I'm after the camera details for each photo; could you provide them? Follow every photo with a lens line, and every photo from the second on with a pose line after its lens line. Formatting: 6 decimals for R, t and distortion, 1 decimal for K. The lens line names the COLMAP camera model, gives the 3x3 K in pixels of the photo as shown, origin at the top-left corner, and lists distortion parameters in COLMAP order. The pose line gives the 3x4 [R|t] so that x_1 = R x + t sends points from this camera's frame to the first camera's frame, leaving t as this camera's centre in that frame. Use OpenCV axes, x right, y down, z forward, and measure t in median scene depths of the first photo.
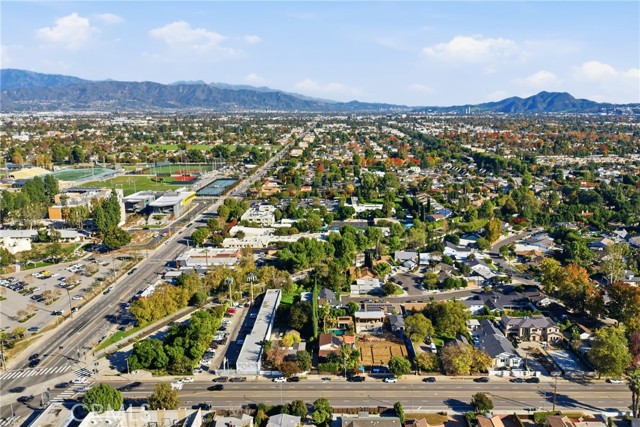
lens RADIAL K [[474.8, 0, 330.5], [0, 474.8, 212.4], [0, 0, 1]] dist [0.043703, -0.004909]
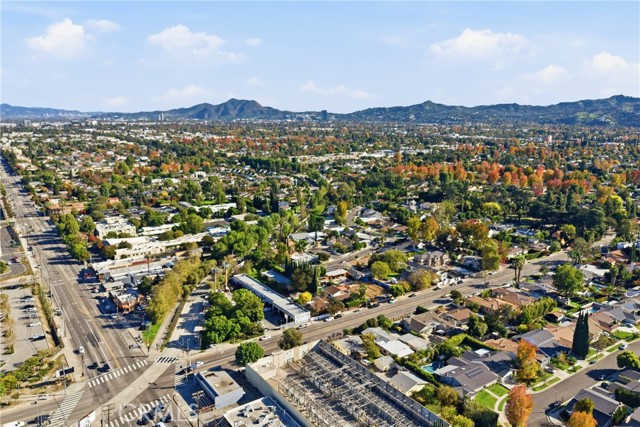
lens RADIAL K [[500.7, 0, 341.8], [0, 500.7, 195.7], [0, 0, 1]] dist [0.055386, -0.005169]
pose [[0.817126, -0.097443, 0.568164, -0.698420], [0.128766, 0.991560, -0.015132, 0.034645], [-0.561894, 0.085525, 0.822776, -0.149033]]
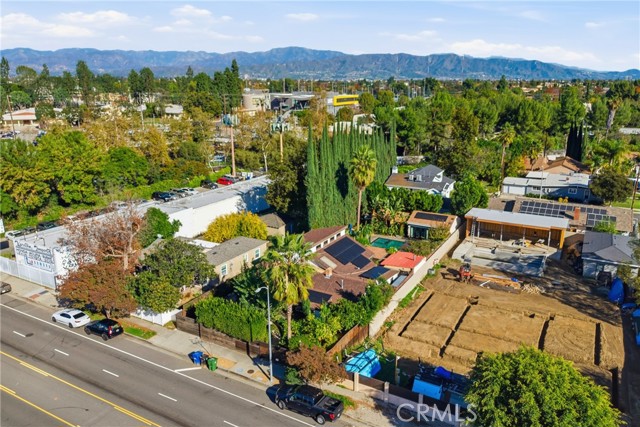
lens RADIAL K [[474.9, 0, 316.8], [0, 474.9, 213.2], [0, 0, 1]] dist [0.044533, -0.006797]
pose [[0.872315, 0.135506, -0.469792, 0.124777], [-0.104370, 0.990289, 0.091843, 0.209517], [0.477675, -0.031084, 0.877987, 0.694784]]
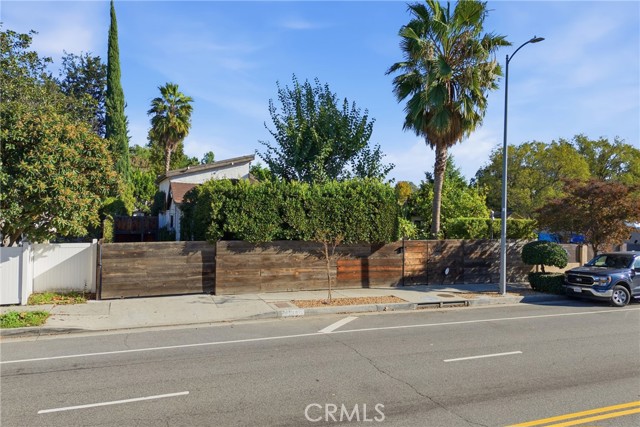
lens RADIAL K [[474.9, 0, 316.8], [0, 474.9, 213.2], [0, 0, 1]] dist [0.044533, -0.006797]
pose [[0.915933, 0.024957, 0.400554, -0.035767], [0.057945, 0.979383, -0.193522, 0.297012], [-0.397126, 0.200463, 0.895603, 0.790002]]
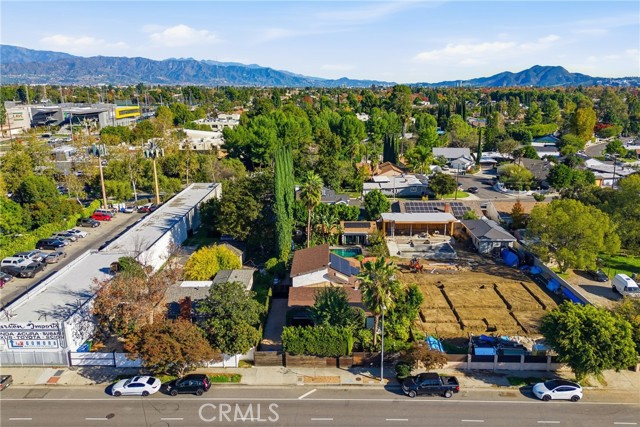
lens RADIAL K [[474.9, 0, 316.8], [0, 474.9, 213.2], [0, 0, 1]] dist [0.044533, -0.006797]
pose [[0.999976, 0.004971, -0.004896, -0.003854], [-0.004701, 0.998547, 0.053687, 0.202890], [0.005156, -0.053662, 0.998546, 0.626051]]
